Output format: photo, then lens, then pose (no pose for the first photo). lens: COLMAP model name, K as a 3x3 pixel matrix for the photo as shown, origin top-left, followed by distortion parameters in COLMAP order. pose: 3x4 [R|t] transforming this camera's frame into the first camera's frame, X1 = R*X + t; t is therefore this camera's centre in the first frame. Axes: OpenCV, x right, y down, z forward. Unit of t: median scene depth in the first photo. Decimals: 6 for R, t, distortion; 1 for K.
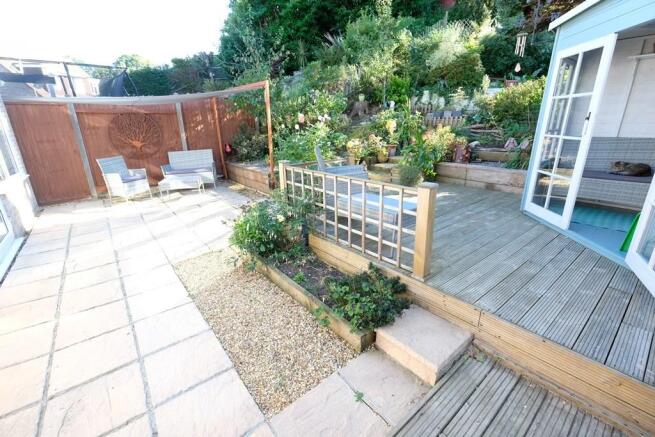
lens RADIAL K [[285.0, 0, 330.5], [0, 285.0, 217.1], [0, 0, 1]] dist [-0.001820, -0.000256]
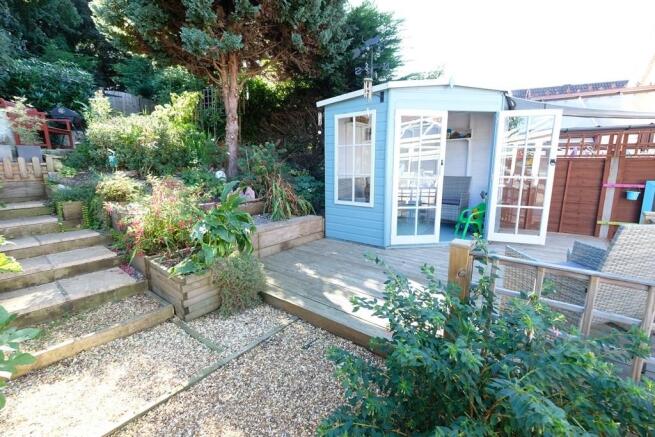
lens RADIAL K [[285.0, 0, 329.5], [0, 285.0, 215.1], [0, 0, 1]] dist [-0.001820, -0.000256]
pose [[-0.212465, -0.153940, 0.964967, -0.122771], [0.312896, 0.924801, 0.216426, -0.183579], [-0.925718, 0.347917, -0.148321, 0.560089]]
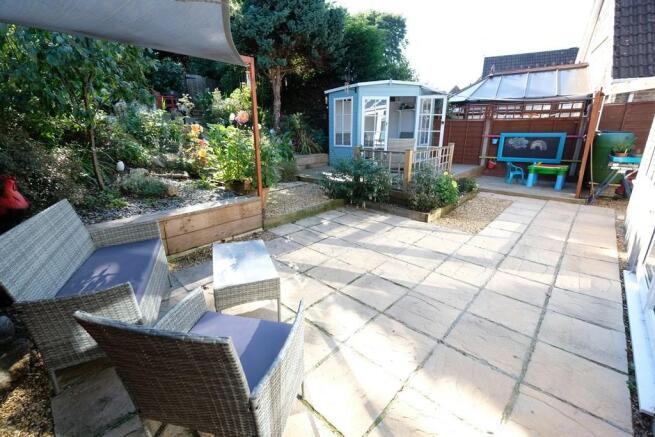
lens RADIAL K [[285.0, 0, 328.1], [0, 285.0, 215.7], [0, 0, 1]] dist [-0.001820, -0.000256]
pose [[-0.123593, -0.273311, 0.953953, -0.601916], [0.321127, 0.898580, 0.299052, -0.173508], [-0.938937, 0.343301, -0.023291, 0.589359]]
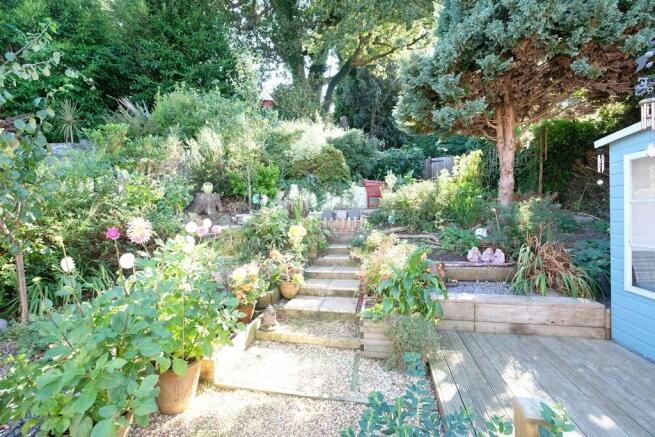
lens RADIAL K [[285.0, 0, 326.7], [0, 285.0, 216.1], [0, 0, 1]] dist [-0.001820, -0.000256]
pose [[0.775288, -0.002159, 0.631605, -0.093175], [0.200695, 0.949010, -0.243107, -0.158577], [-0.598874, 0.315238, 0.736189, 0.410874]]
